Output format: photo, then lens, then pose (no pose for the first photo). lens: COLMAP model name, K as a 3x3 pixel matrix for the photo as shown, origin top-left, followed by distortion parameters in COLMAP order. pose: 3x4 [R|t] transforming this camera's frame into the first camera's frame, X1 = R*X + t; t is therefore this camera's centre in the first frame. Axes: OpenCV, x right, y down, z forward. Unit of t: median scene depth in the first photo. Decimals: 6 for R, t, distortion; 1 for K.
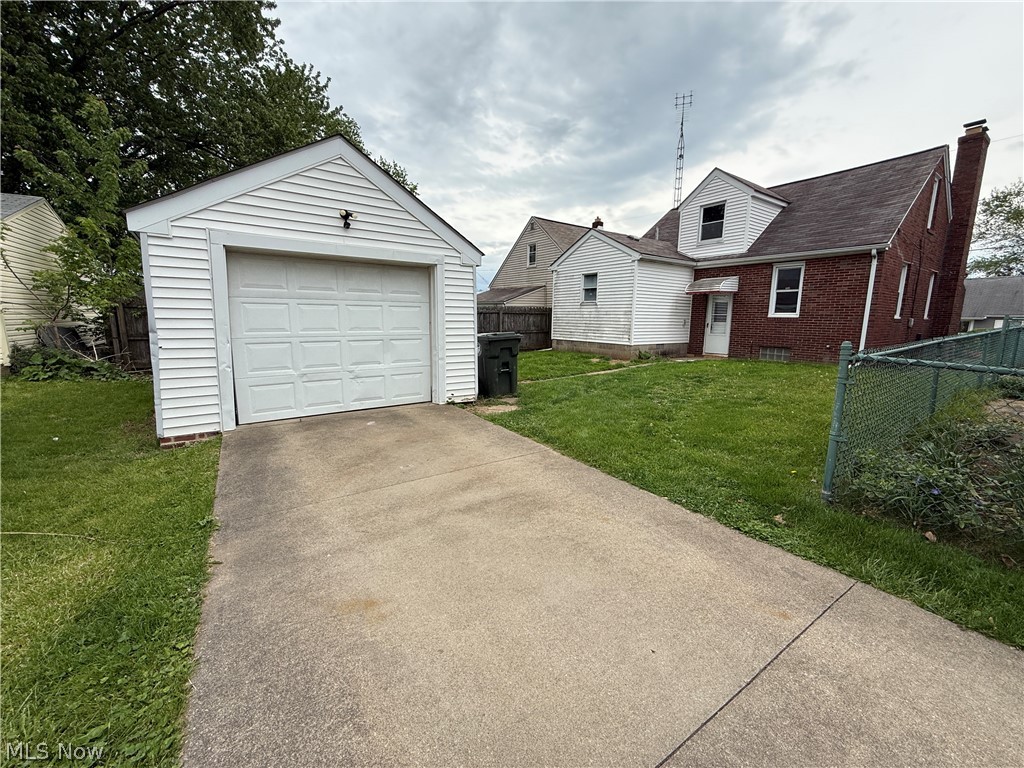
lens RADIAL K [[404.3, 0, 512.0], [0, 404.3, 384.0], [0, 0, 1]] dist [-0.000533, 0.000010]
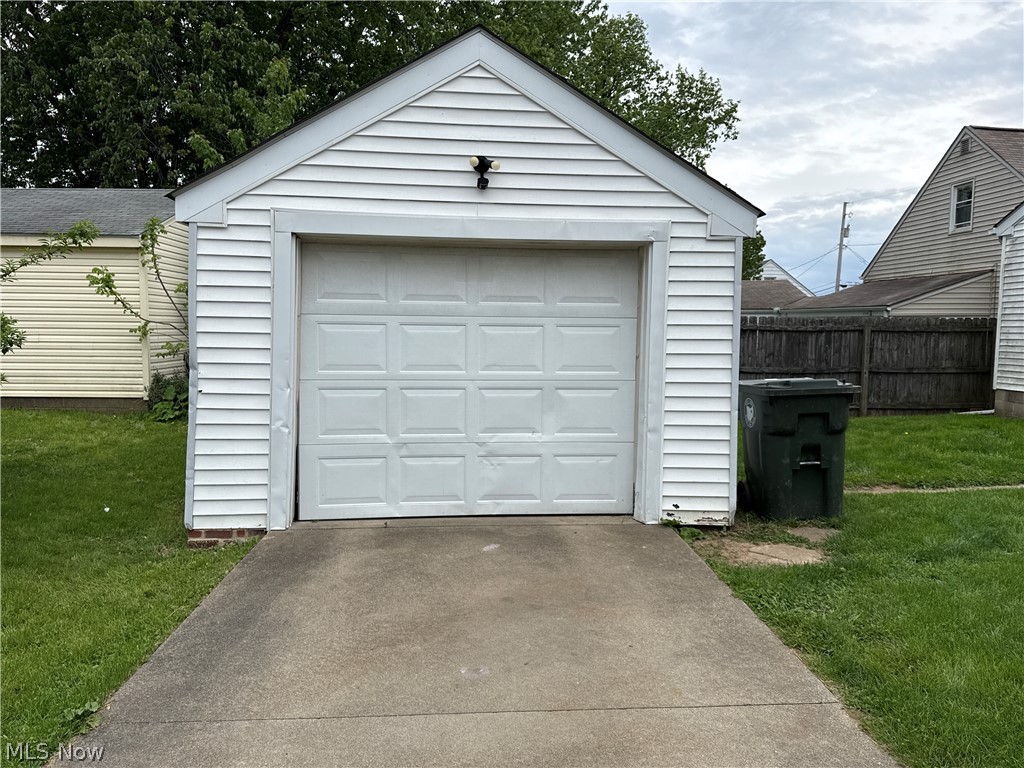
lens RADIAL K [[712.6, 0, 512.0], [0, 712.6, 384.0], [0, 0, 1]] dist [0.088538, -0.136730]
pose [[0.863923, 0.034775, -0.502422, 0.060192], [-0.083048, 0.993793, -0.074018, -0.021781], [0.496730, 0.105671, 0.861448, 0.089931]]
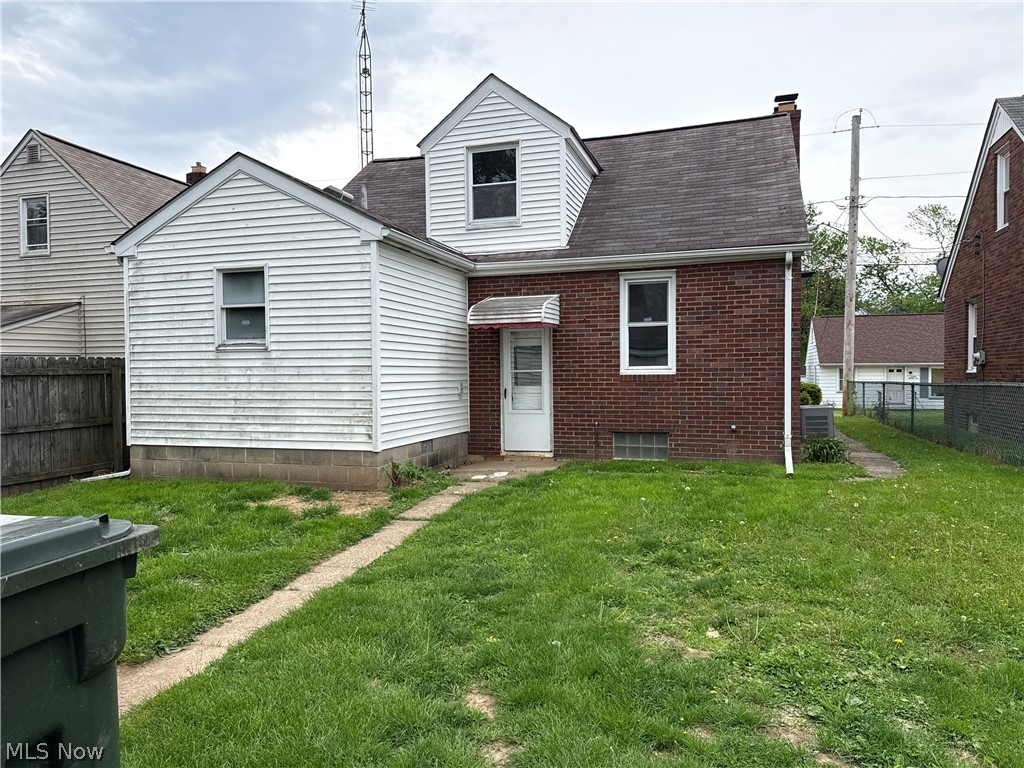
lens RADIAL K [[721.6, 0, 511.9], [0, 721.6, 398.2], [0, 0, 1]] dist [0.080482, -0.094391]
pose [[0.802751, -0.037923, 0.595107, -0.019690], [0.115172, 0.989045, -0.092331, -0.081443], [-0.585087, 0.142659, 0.798325, 0.429403]]
